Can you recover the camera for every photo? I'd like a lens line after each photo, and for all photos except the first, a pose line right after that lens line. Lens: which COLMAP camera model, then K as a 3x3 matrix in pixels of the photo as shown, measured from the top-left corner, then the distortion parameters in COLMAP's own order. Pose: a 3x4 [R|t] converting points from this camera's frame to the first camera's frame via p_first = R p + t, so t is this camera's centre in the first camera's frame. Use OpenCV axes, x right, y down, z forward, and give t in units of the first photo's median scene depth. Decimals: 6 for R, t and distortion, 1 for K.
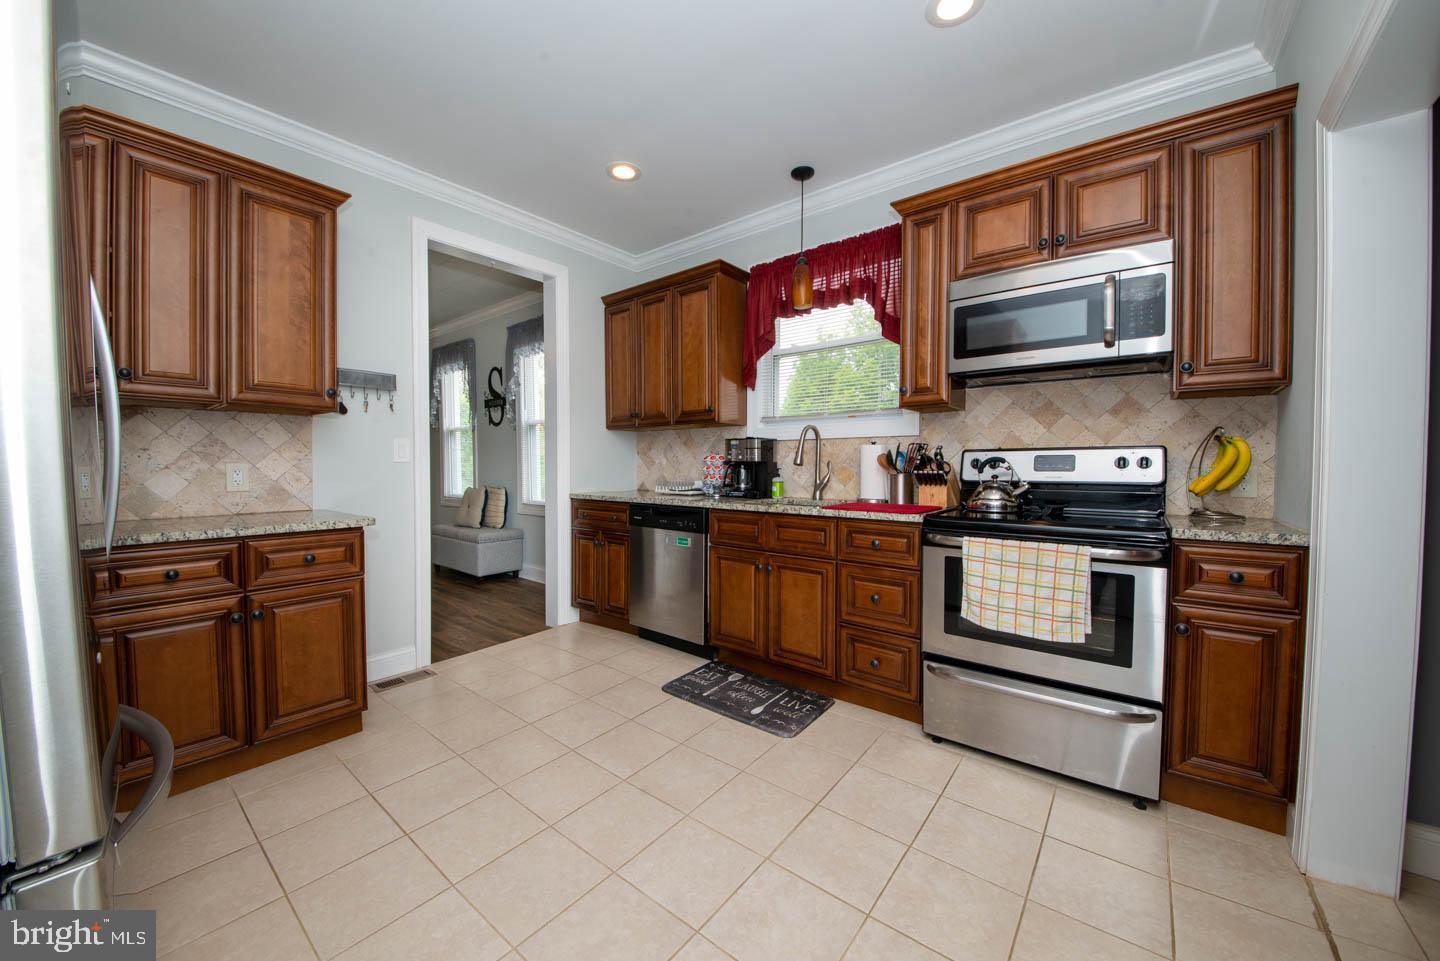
lens RADIAL K [[531.8, 0, 717.7], [0, 531.8, 475.5], [0, 0, 1]] dist [-0.000300, -0.000064]
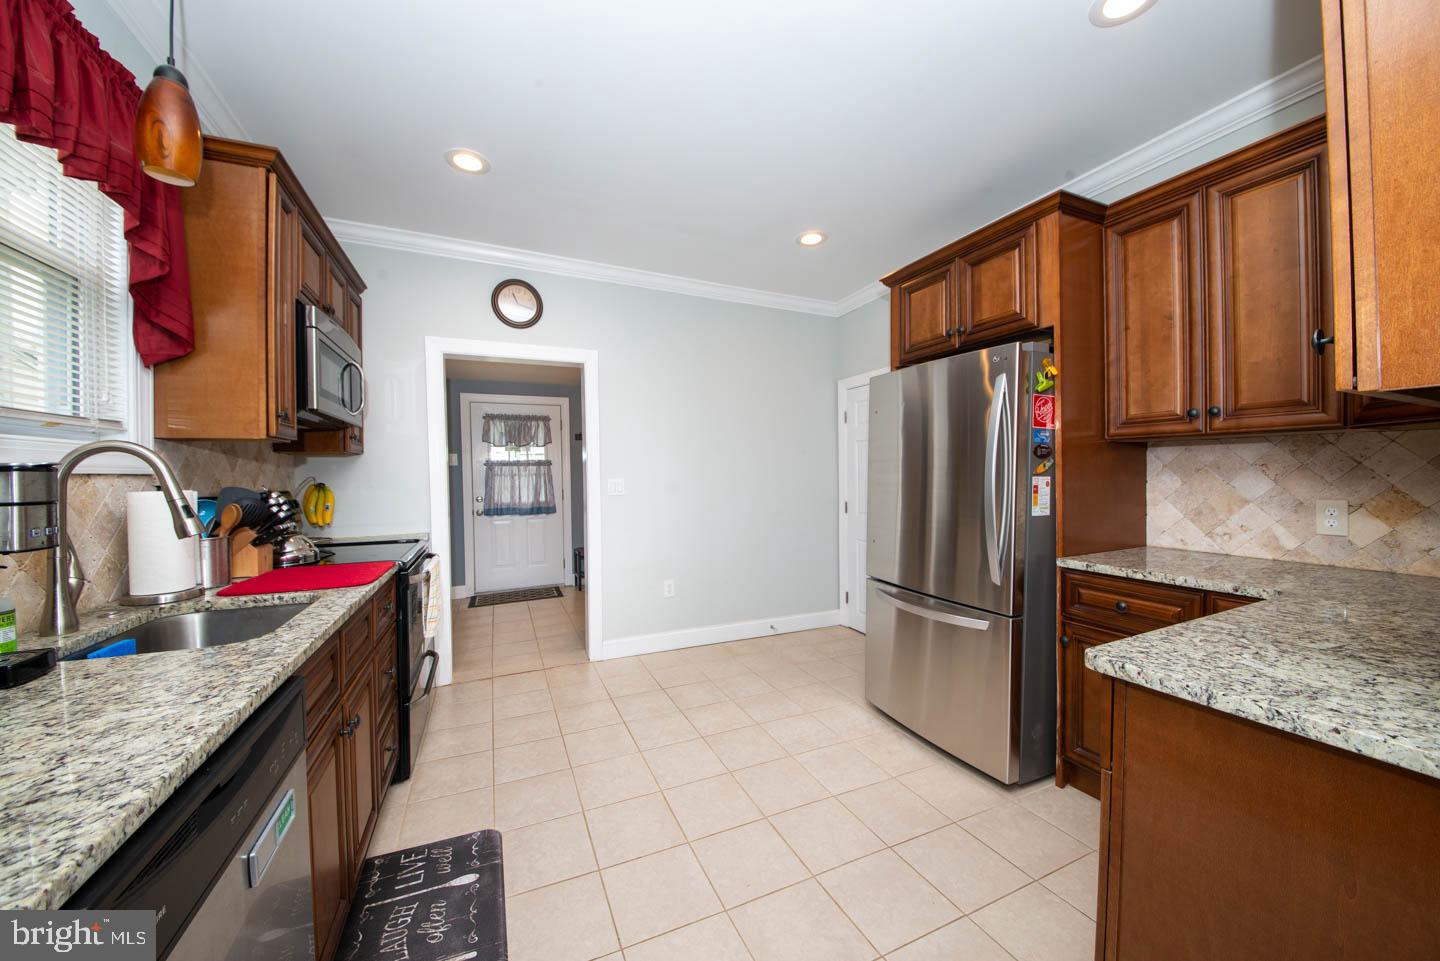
lens RADIAL K [[514.0, 0, 717.6], [0, 514.0, 480.3], [0, 0, 1]] dist [-0.000368, -0.000034]
pose [[-0.892536, -0.002145, 0.450972, -0.461465], [0.017577, 0.999063, 0.039540, -0.079051], [-0.450634, 0.043217, -0.891662, 1.288741]]
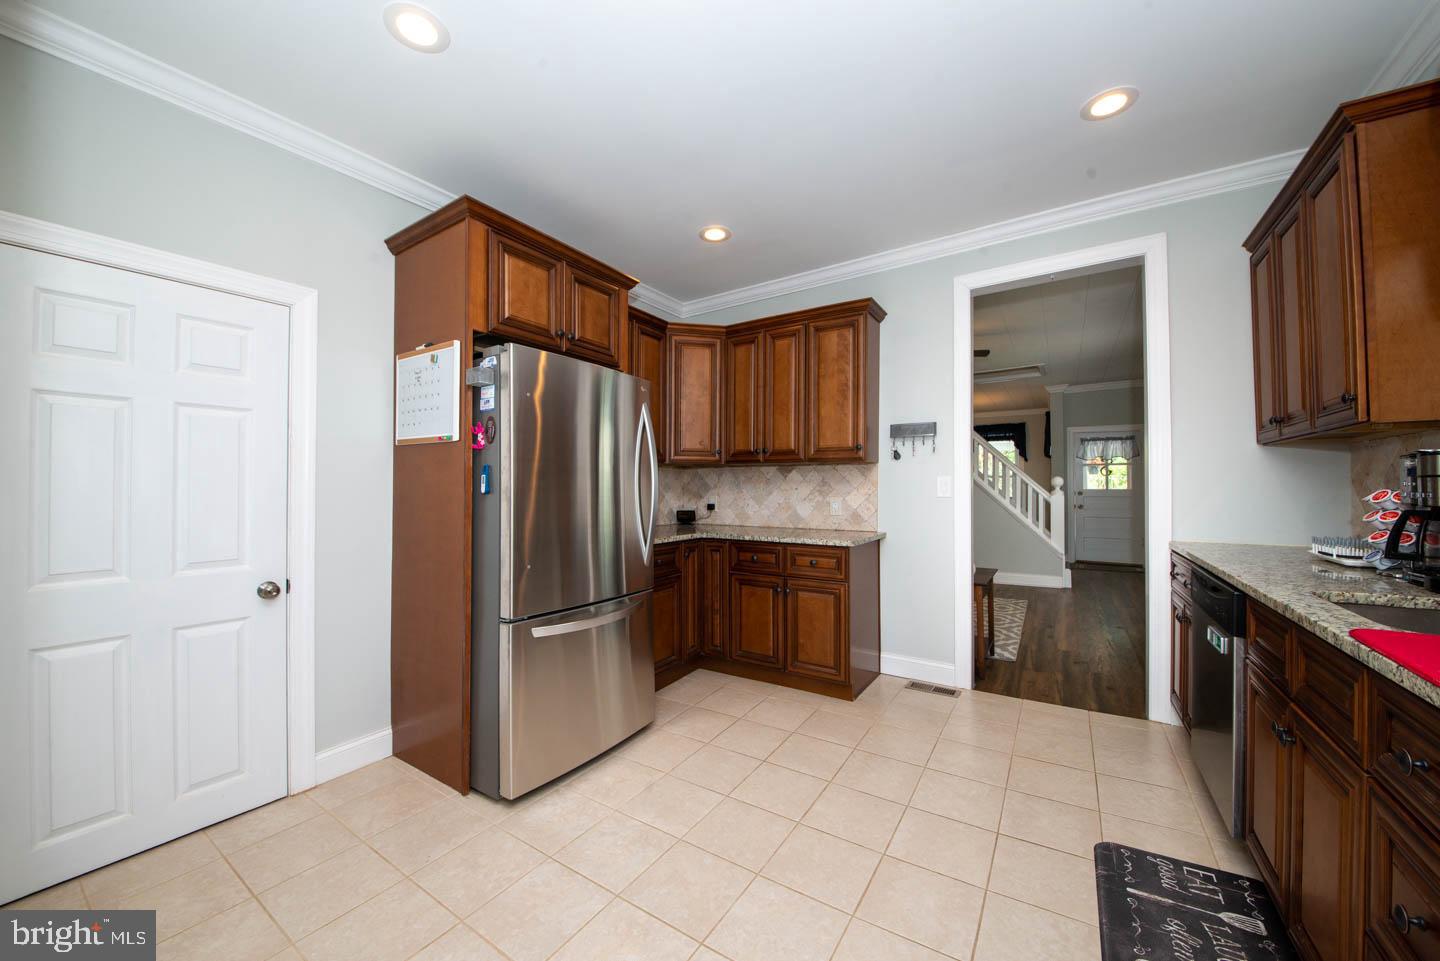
lens RADIAL K [[523.6, 0, 717.4], [0, 523.6, 478.7], [0, 0, 1]] dist [0.000047, -0.000180]
pose [[0.103628, -0.018394, -0.994446, 0.513686], [-0.021012, 0.999565, -0.020678, -0.034034], [0.994394, 0.023038, 0.103196, 0.444118]]
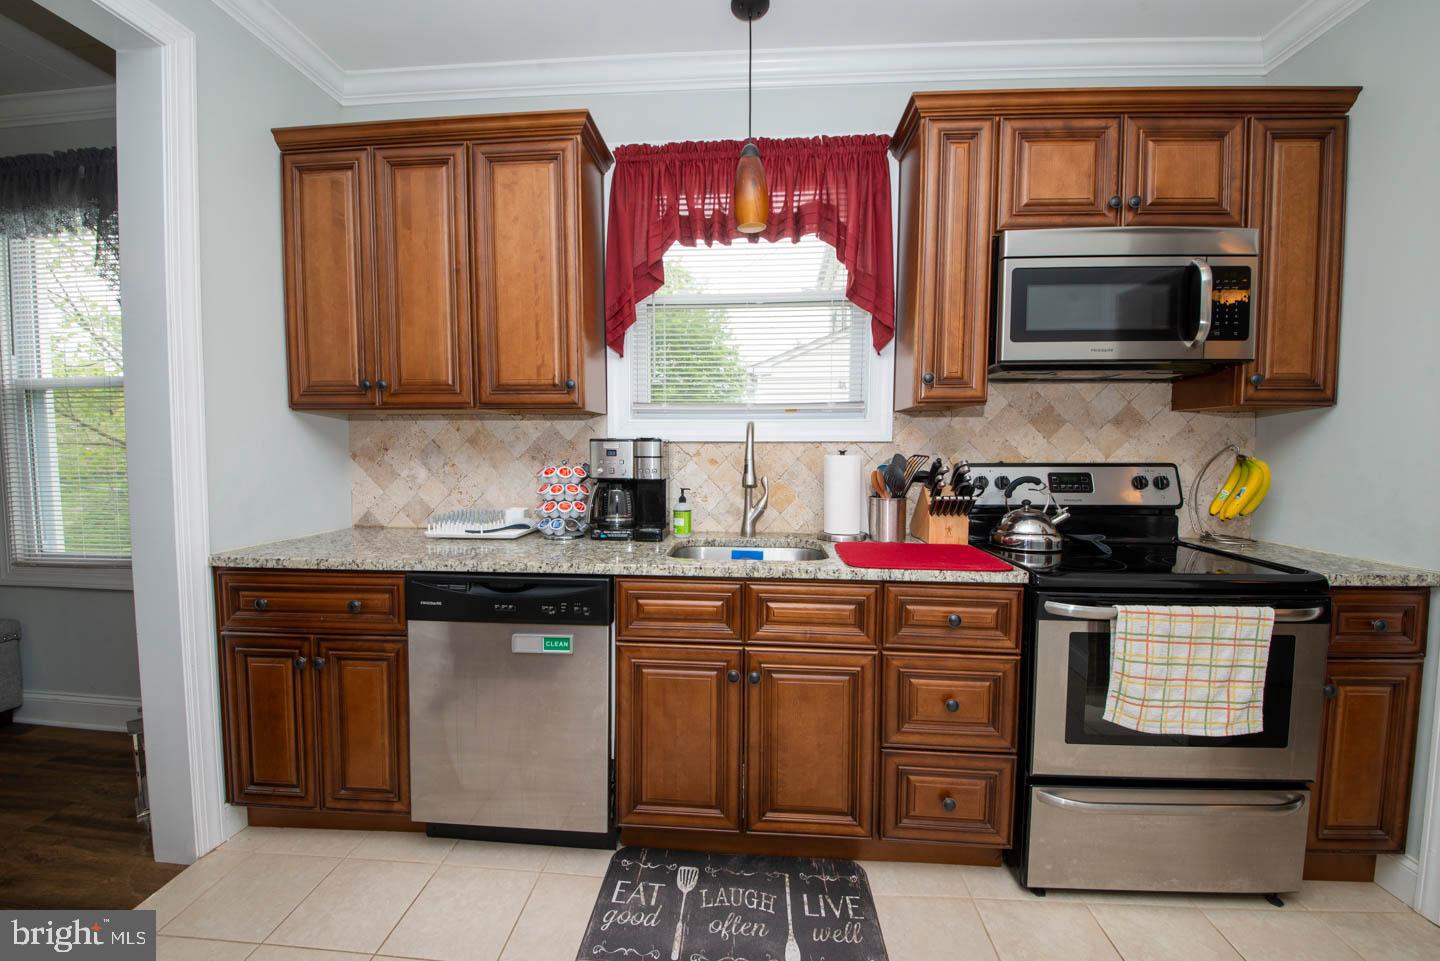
lens RADIAL K [[568.4, 0, 718.6], [0, 568.4, 475.4], [0, 0, 1]] dist [-0.010732, -0.000370]
pose [[0.819636, -0.027643, 0.572218, -0.275403], [0.009728, 0.999363, 0.034343, -0.061648], [-0.572802, -0.022582, 0.819382, 0.530391]]
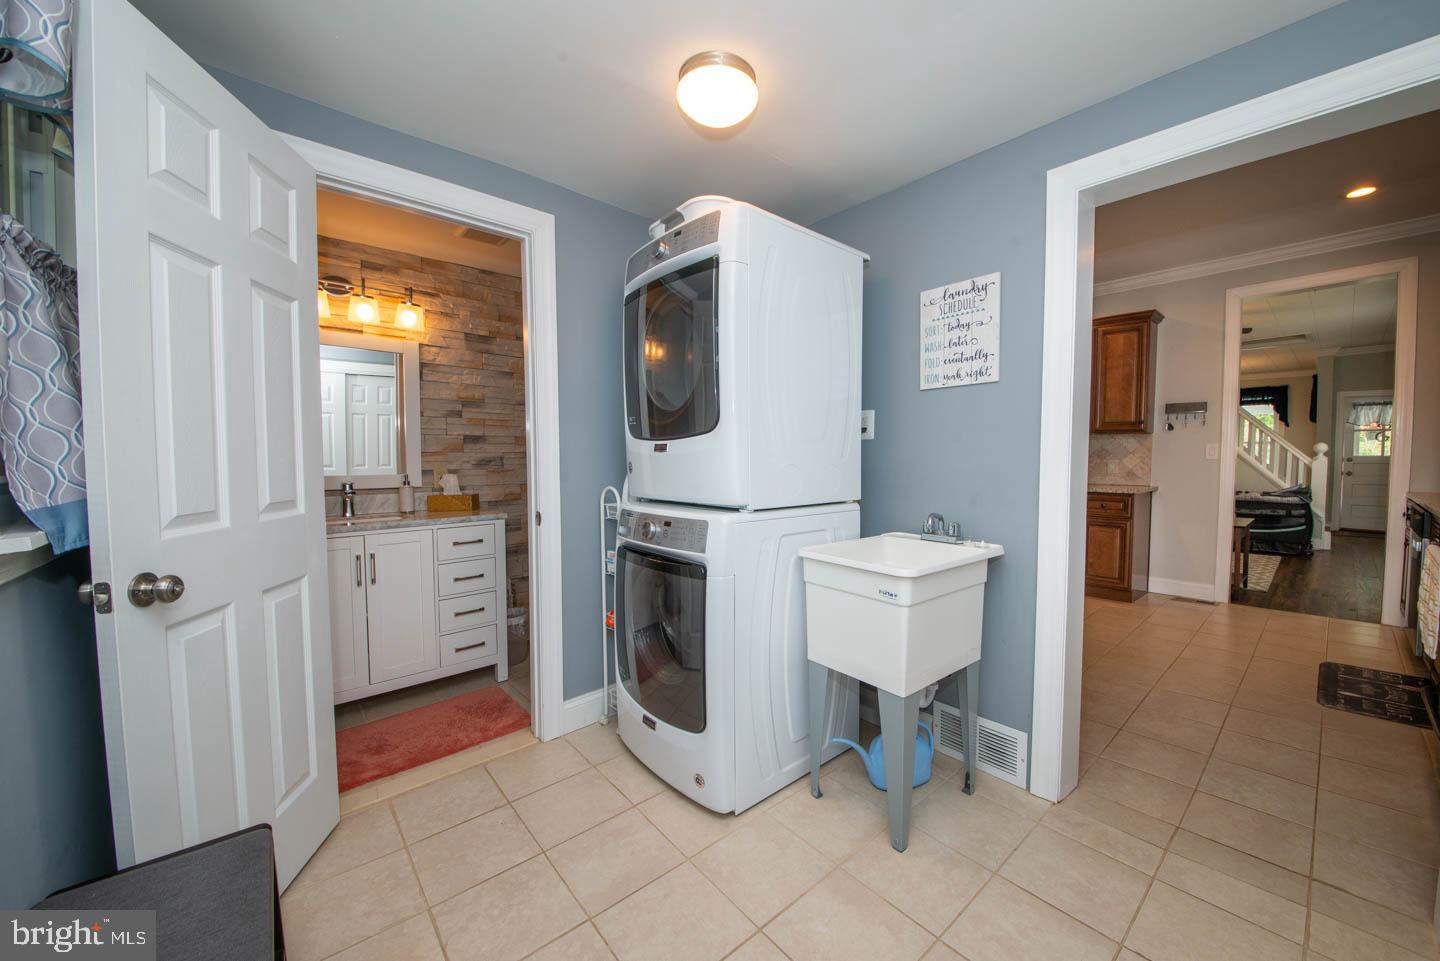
lens RADIAL K [[534.9, 0, 761.1], [0, 534.9, 480.9], [0, 0, 1]] dist [-0.019789, -0.000114]
pose [[-0.148203, 0.044997, -0.987933, 1.147230], [-0.020493, 0.998610, 0.048557, -0.010834], [0.988745, 0.027442, -0.147075, -0.022769]]
